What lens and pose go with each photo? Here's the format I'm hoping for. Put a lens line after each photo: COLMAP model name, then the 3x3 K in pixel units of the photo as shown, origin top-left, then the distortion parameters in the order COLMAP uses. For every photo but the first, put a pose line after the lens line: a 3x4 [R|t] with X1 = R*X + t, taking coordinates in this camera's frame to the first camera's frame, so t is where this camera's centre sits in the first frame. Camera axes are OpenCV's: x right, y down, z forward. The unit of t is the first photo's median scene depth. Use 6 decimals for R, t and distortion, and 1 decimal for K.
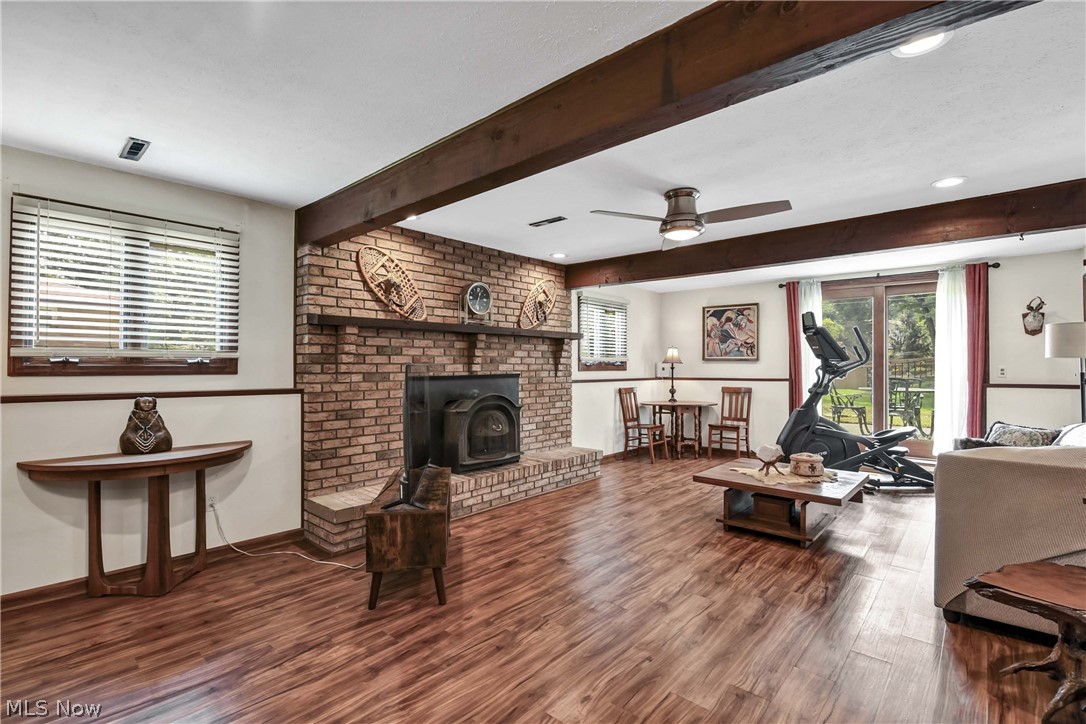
lens RADIAL K [[506.6, 0, 581.6], [0, 506.6, 361.6], [0, 0, 1]] dist [-0.018483, -0.000613]
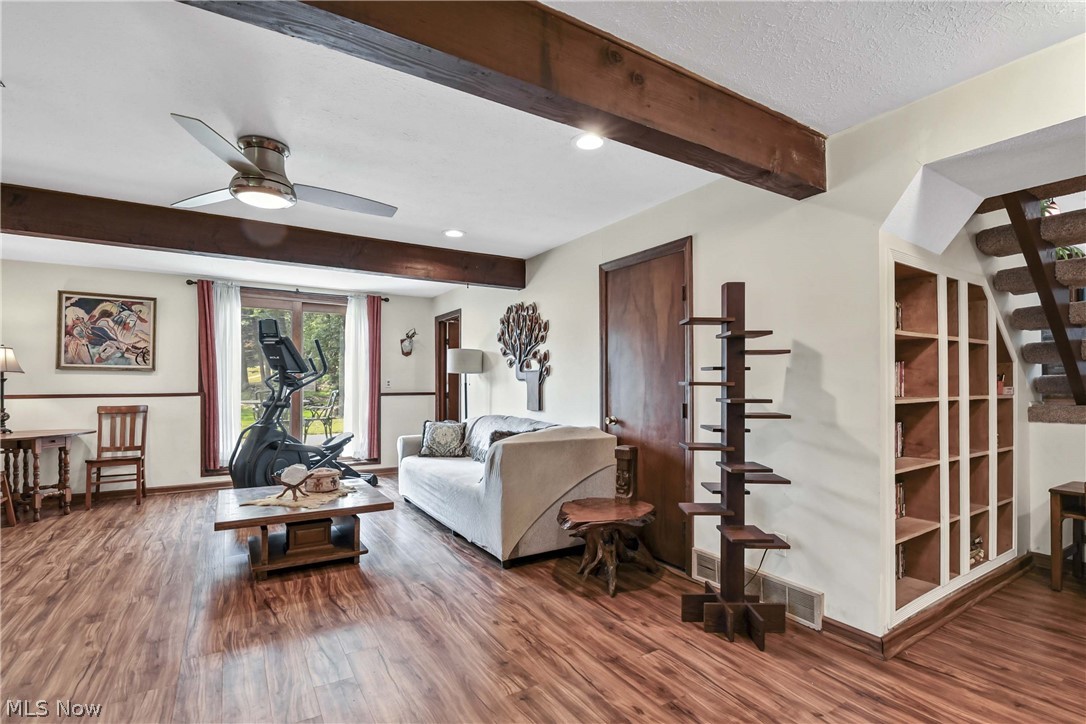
lens RADIAL K [[488.5, 0, 540.1], [0, 488.5, 371.5], [0, 0, 1]] dist [-0.004188, -0.007884]
pose [[0.321692, 0.021018, 0.946611, -0.304140], [-0.009503, 0.999775, -0.018969, 0.013433], [-0.946797, -0.002893, 0.321819, 0.323594]]
